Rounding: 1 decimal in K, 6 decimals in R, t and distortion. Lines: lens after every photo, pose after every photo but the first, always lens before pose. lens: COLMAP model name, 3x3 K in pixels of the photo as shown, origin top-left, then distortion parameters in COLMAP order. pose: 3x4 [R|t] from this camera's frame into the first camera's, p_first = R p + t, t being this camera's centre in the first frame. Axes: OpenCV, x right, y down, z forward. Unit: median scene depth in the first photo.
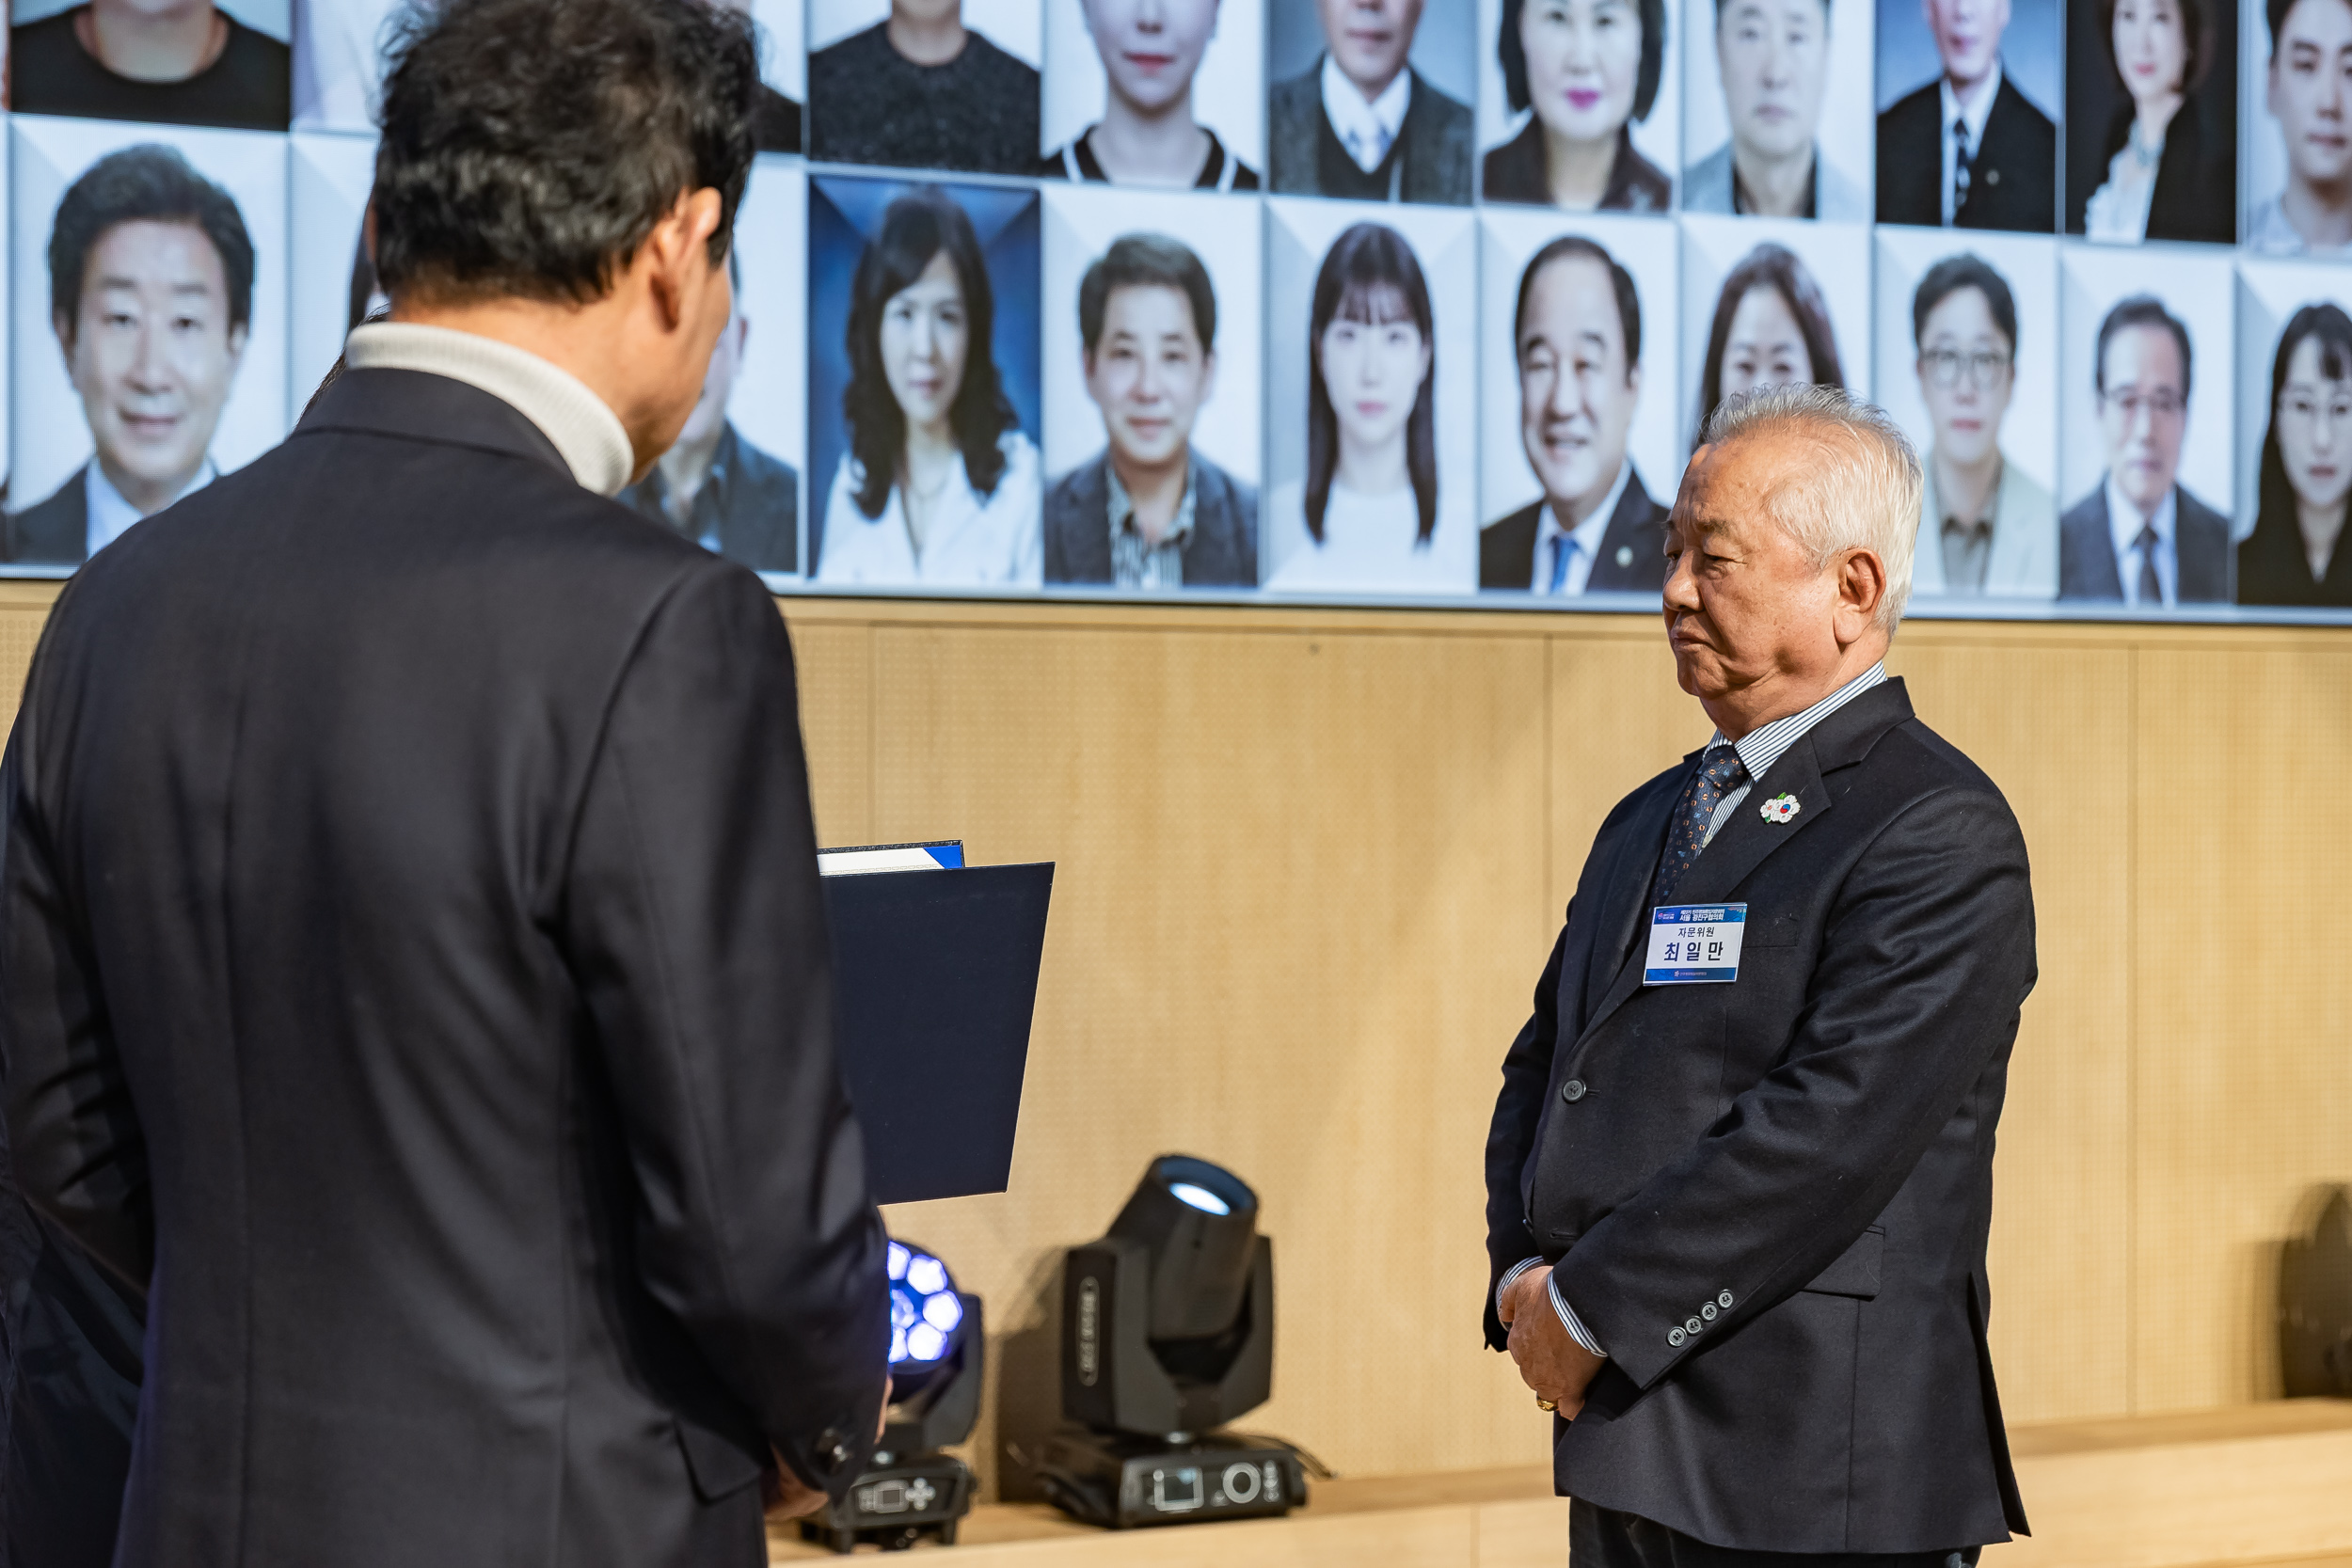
lens RADIAL K [[4261.2, 0, 1199.3], [0, 4261.2, 778.1], [0, 0, 1]] dist [0.103015, 0.000000]
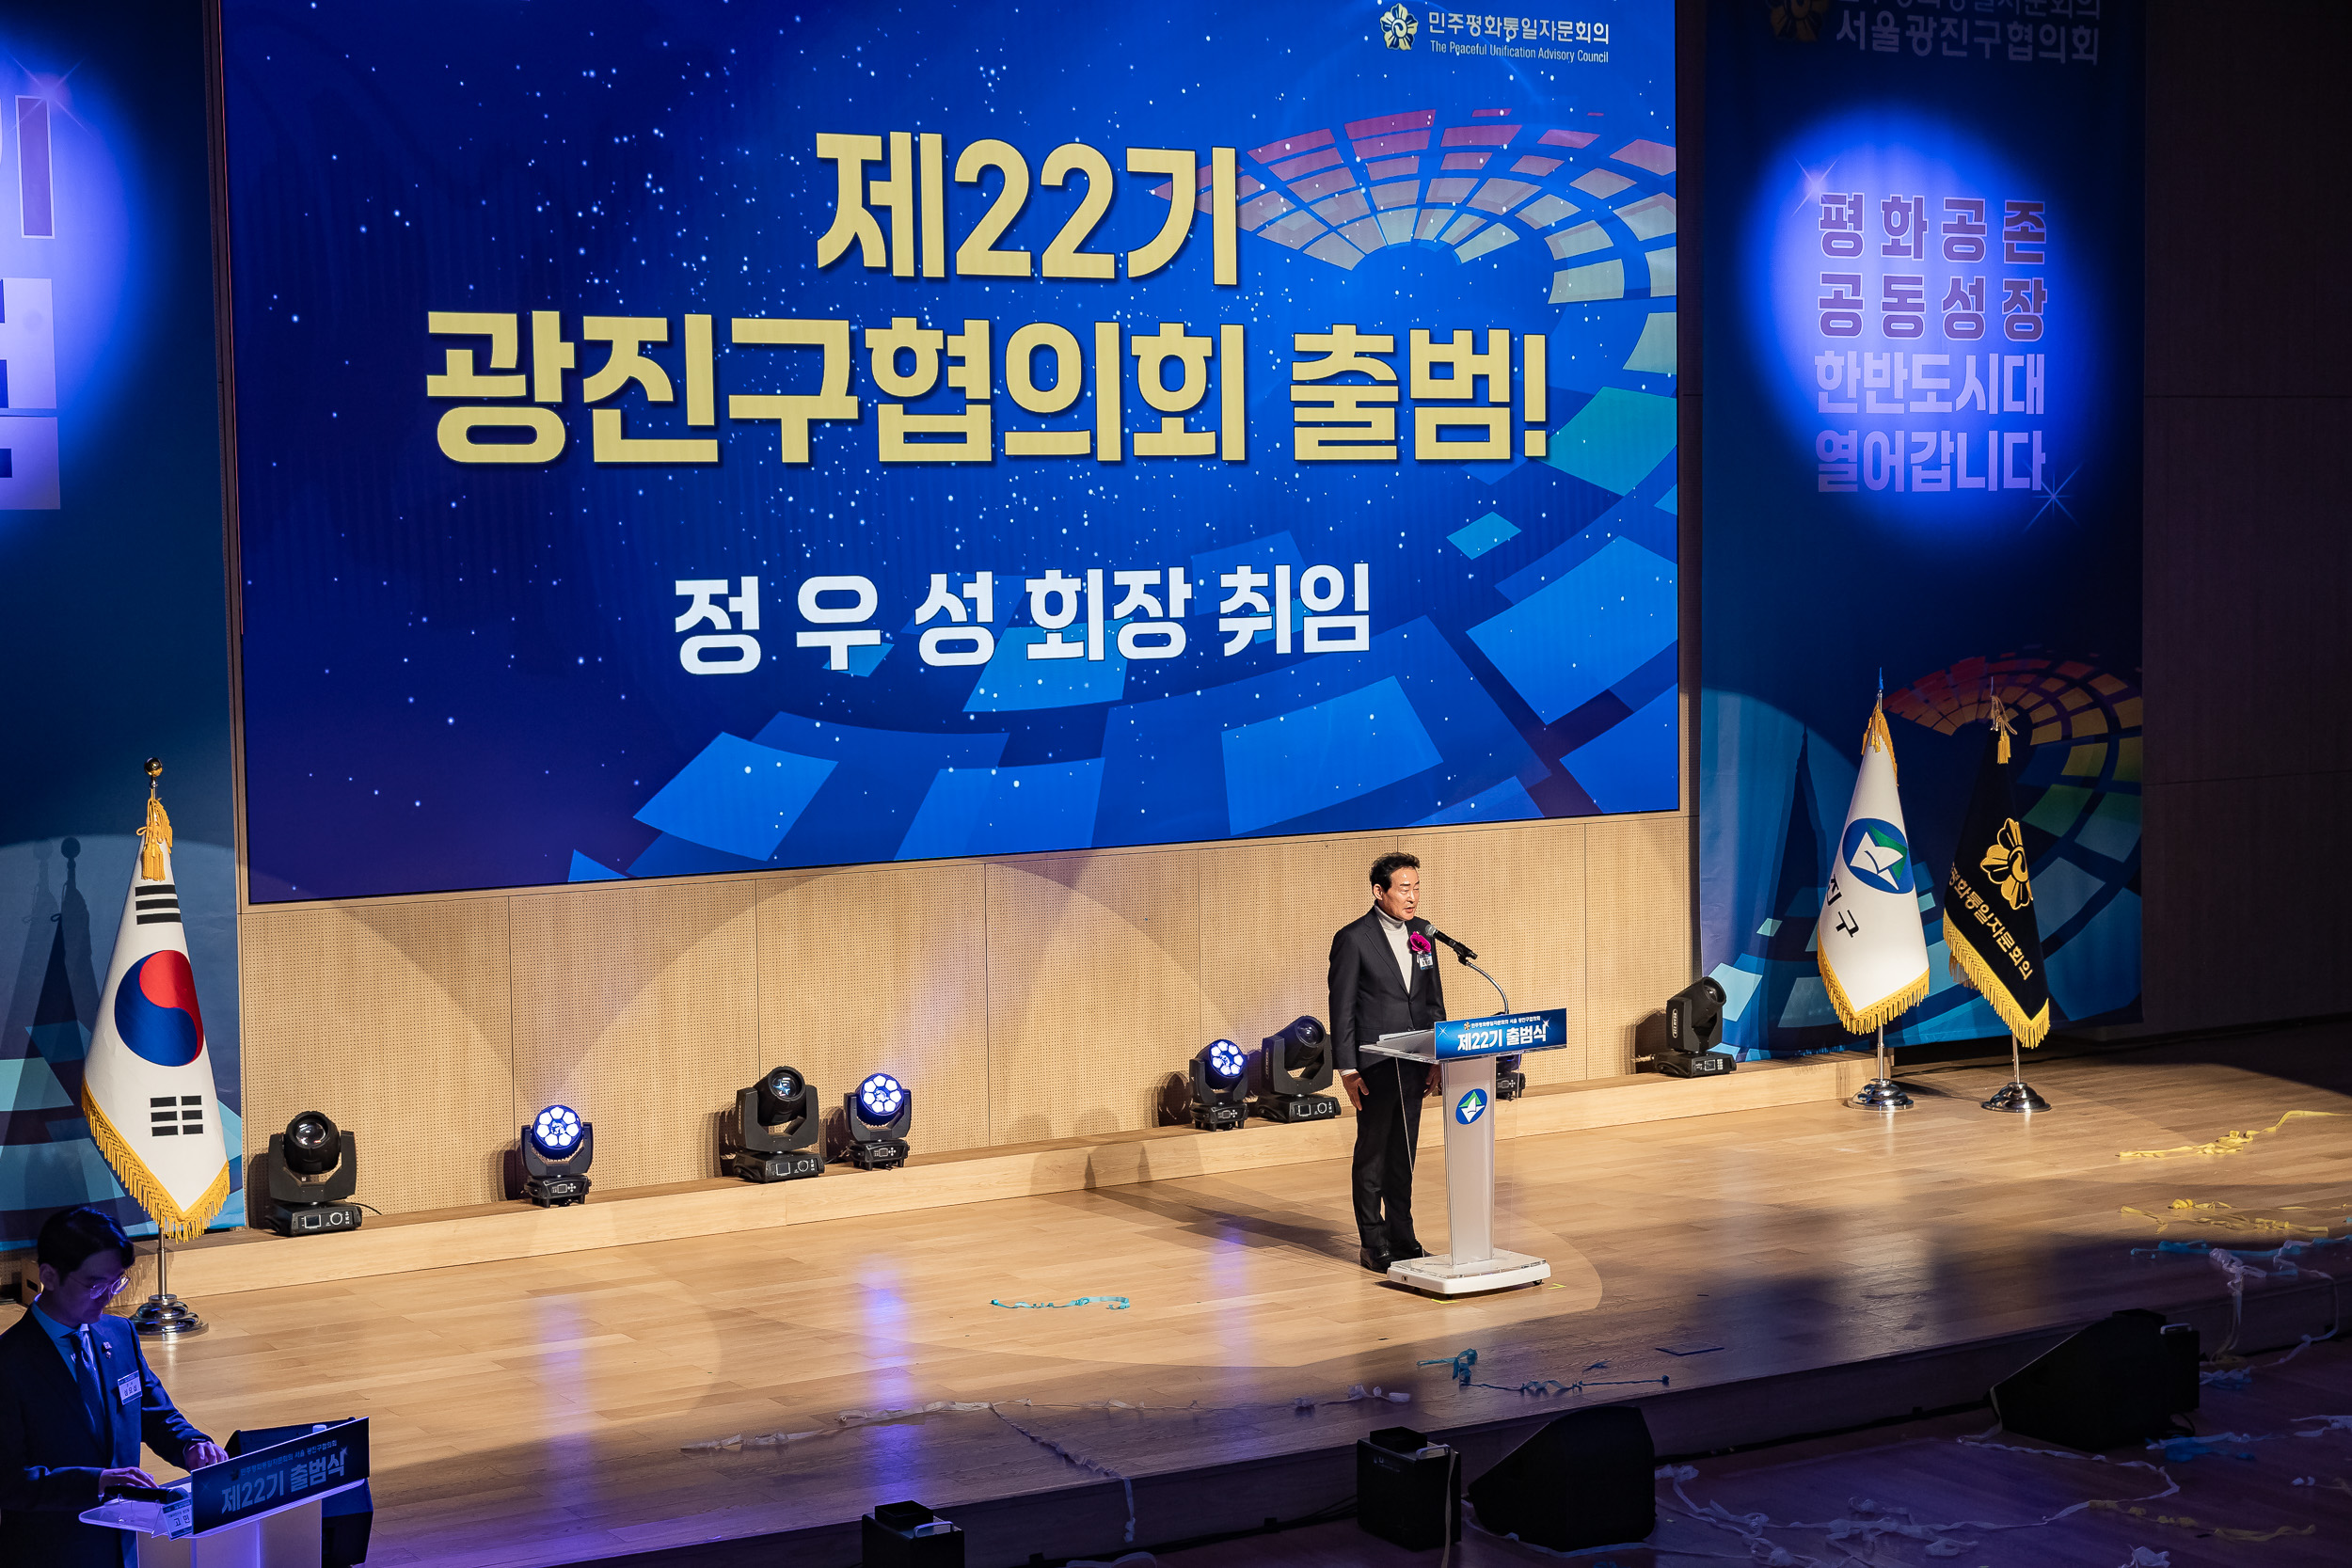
lens RADIAL K [[3858.2, 0, 1150.7], [0, 3858.2, 800.7], [0, 0, 1]] dist [0.073802, 0.000000]
pose [[0.995891, -0.022750, 0.087655, -0.351610], [0.016746, 0.997501, 0.068632, -0.261919], [-0.088997, -0.066882, 0.993784, -1.816273]]
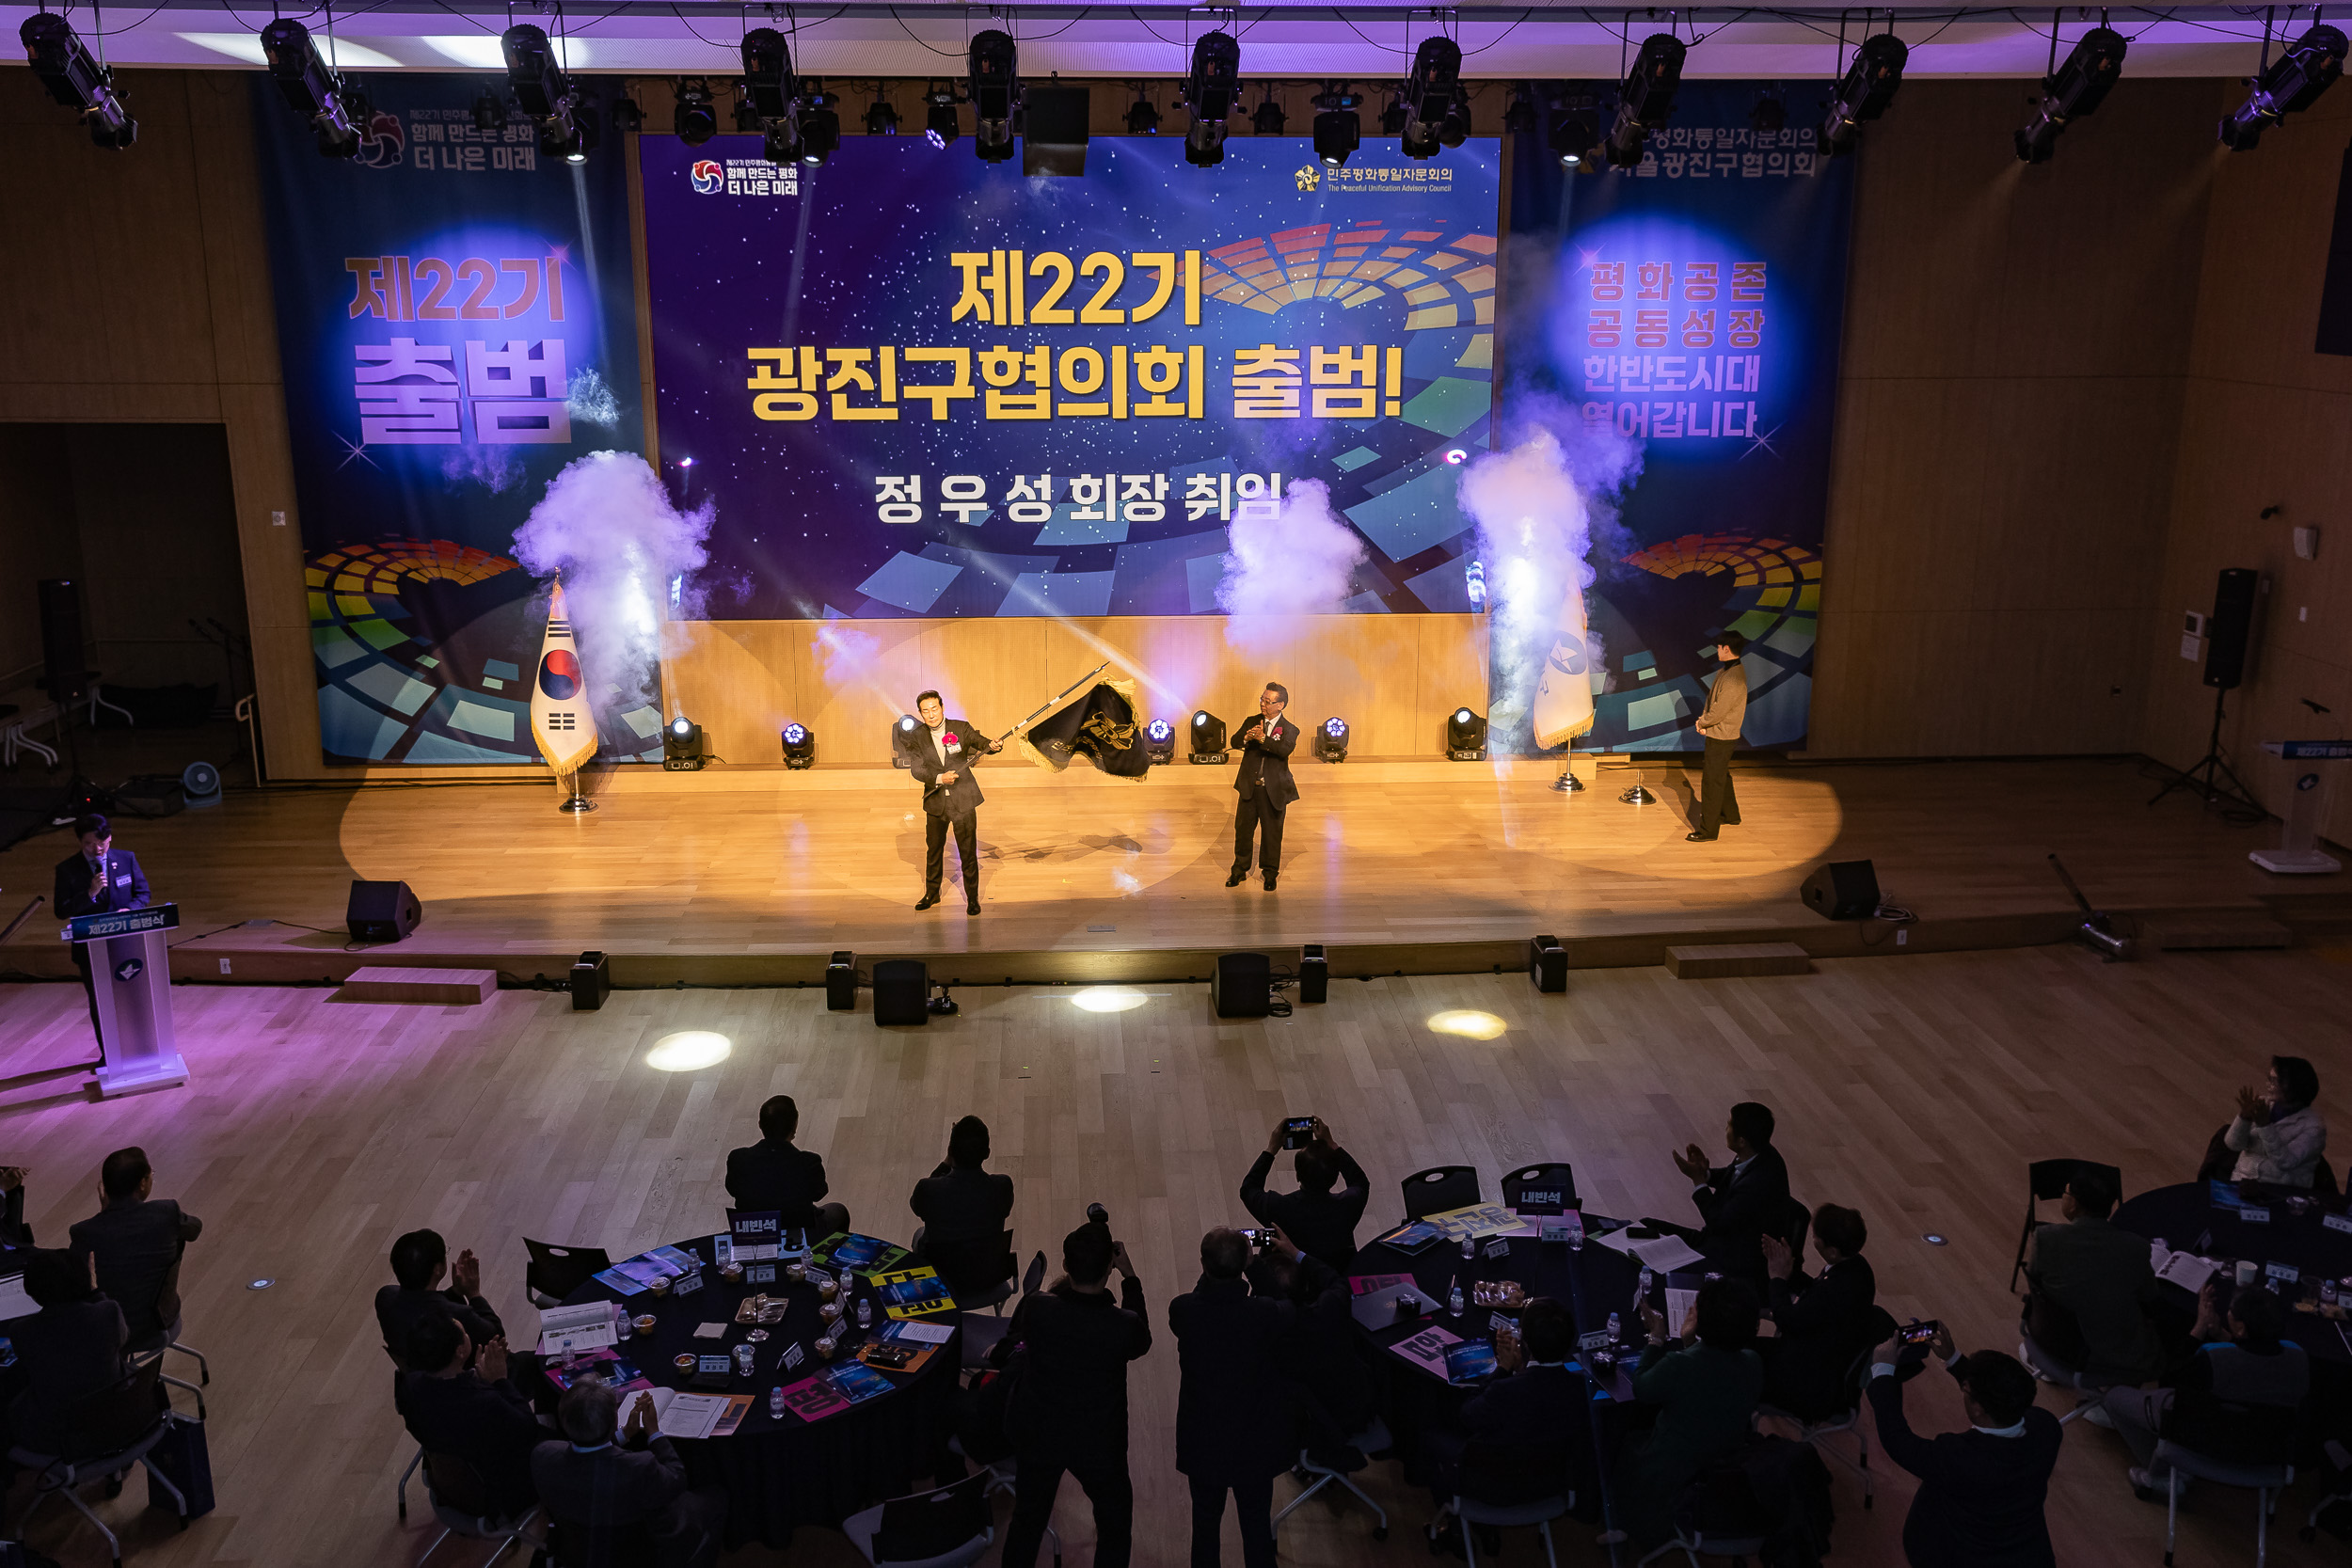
lens RADIAL K [[2129.1, 0, 1144.7], [0, 2129.1, 790.3], [0, 0, 1]] dist [-0.008278, 0.068998]
pose [[0.912885, 0.098163, -0.396238, 1.102408], [0.003050, 0.968989, 0.247083, -0.541604], [0.408205, -0.226767, 0.884277, -1.763946]]
